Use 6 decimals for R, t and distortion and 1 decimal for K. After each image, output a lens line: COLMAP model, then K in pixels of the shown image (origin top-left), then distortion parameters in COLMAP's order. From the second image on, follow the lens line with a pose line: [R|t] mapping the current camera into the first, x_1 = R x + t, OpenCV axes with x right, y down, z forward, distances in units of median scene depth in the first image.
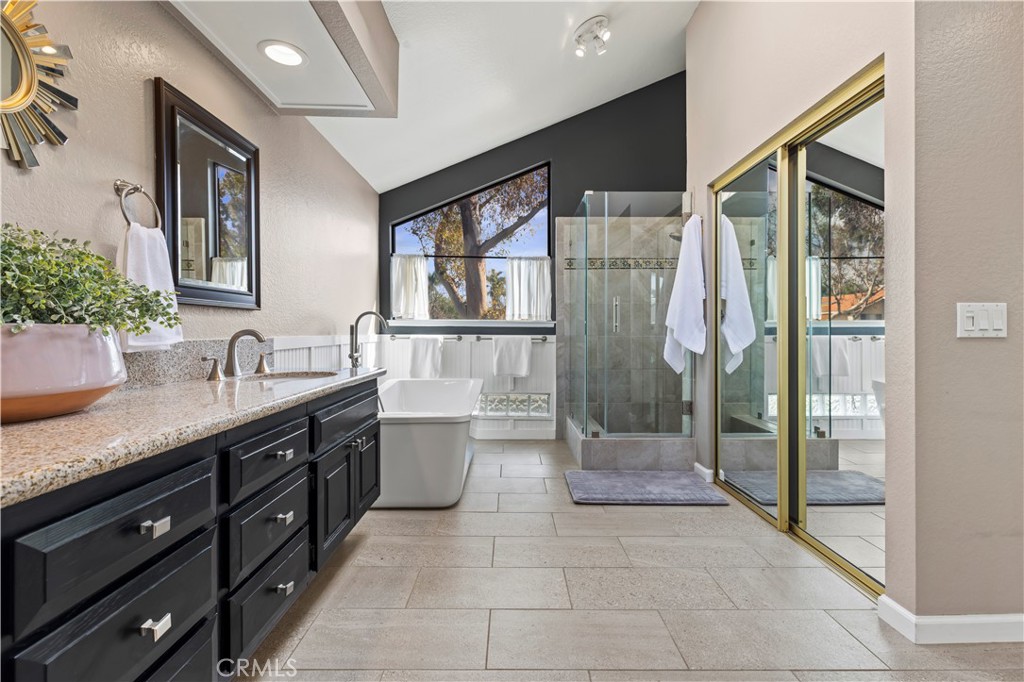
lens RADIAL K [[460.8, 0, 512.0], [0, 460.8, 334.6], [0, 0, 1]] dist [0.004125, -0.002968]
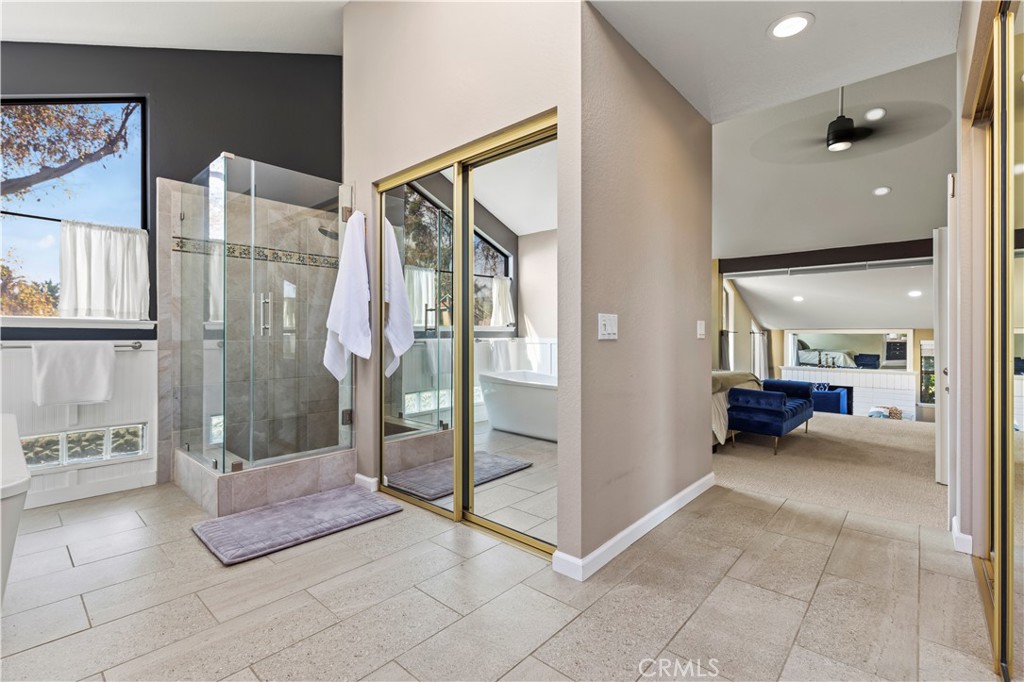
lens RADIAL K [[460.8, 0, 511.7], [0, 460.8, 335.9], [0, 0, 1]] dist [0.004125, -0.002968]
pose [[0.673223, -0.001800, 0.739438, -0.087132], [0.005388, 0.999982, -0.002471, -0.000782], [-0.739420, 0.005647, 0.673220, 0.132472]]
